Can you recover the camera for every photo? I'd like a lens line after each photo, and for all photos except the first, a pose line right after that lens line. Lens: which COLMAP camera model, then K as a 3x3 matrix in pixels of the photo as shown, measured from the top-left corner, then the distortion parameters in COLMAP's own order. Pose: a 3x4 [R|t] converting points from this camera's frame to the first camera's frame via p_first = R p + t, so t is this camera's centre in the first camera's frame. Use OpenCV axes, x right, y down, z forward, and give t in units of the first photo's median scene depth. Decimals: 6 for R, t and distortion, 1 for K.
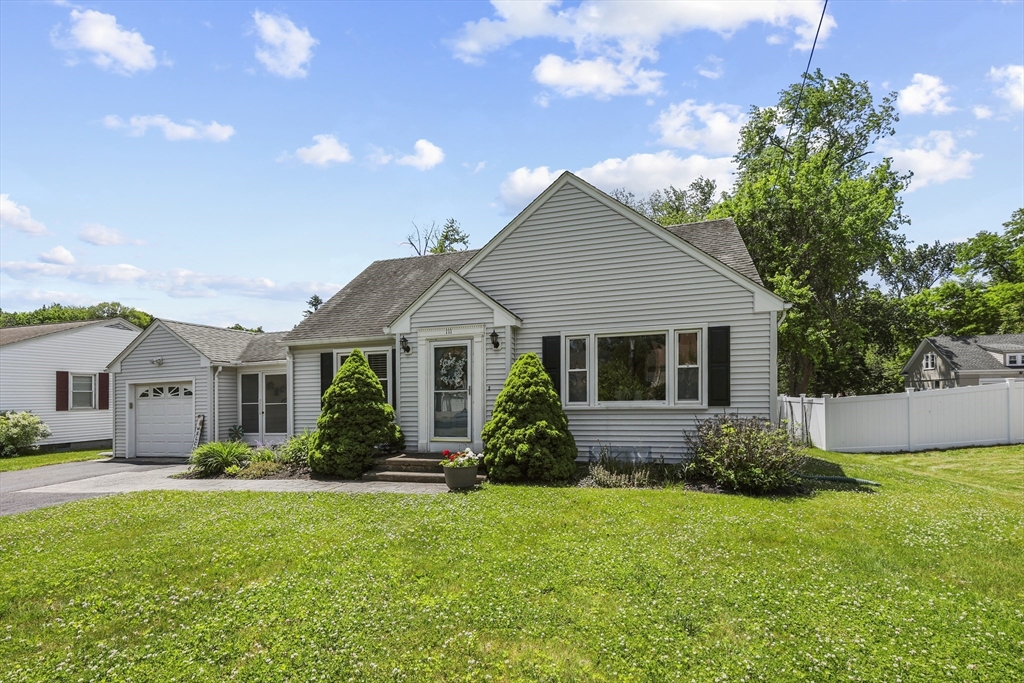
lens RADIAL K [[426.8, 0, 512.0], [0, 426.8, 341.5], [0, 0, 1]] dist [0.003218, 0.000508]
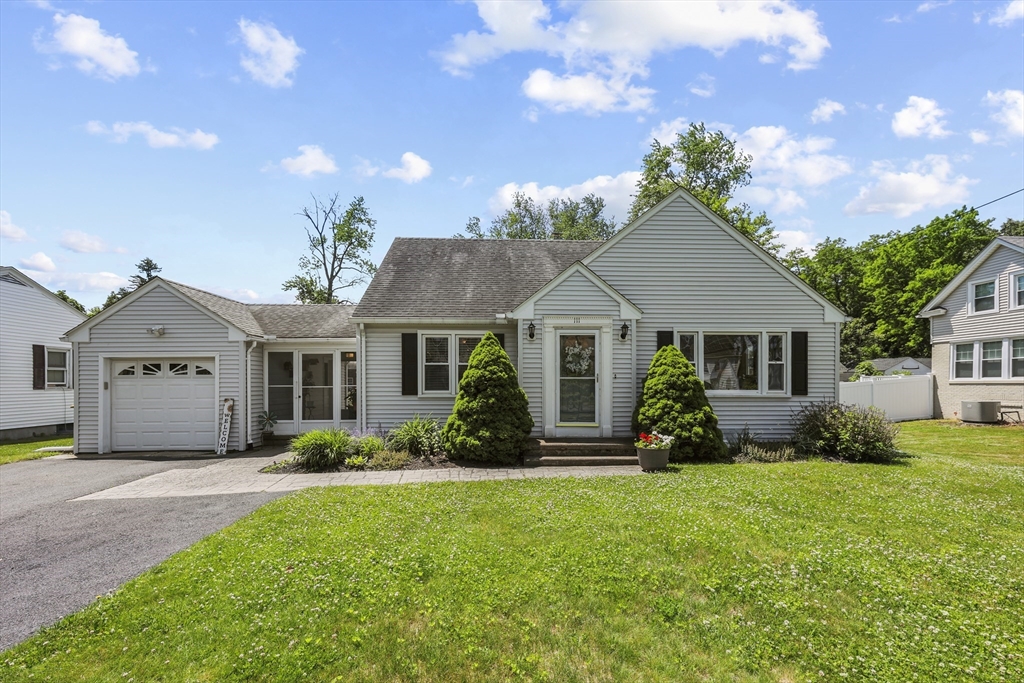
lens RADIAL K [[411.6, 0, 515.3], [0, 411.6, 339.5], [0, 0, 1]] dist [0.001159, 0.000548]
pose [[0.951142, 0.052488, 0.304260, -0.592834], [-0.058519, 0.998229, 0.010731, 0.020692], [-0.303158, -0.028012, 0.952528, 0.094186]]
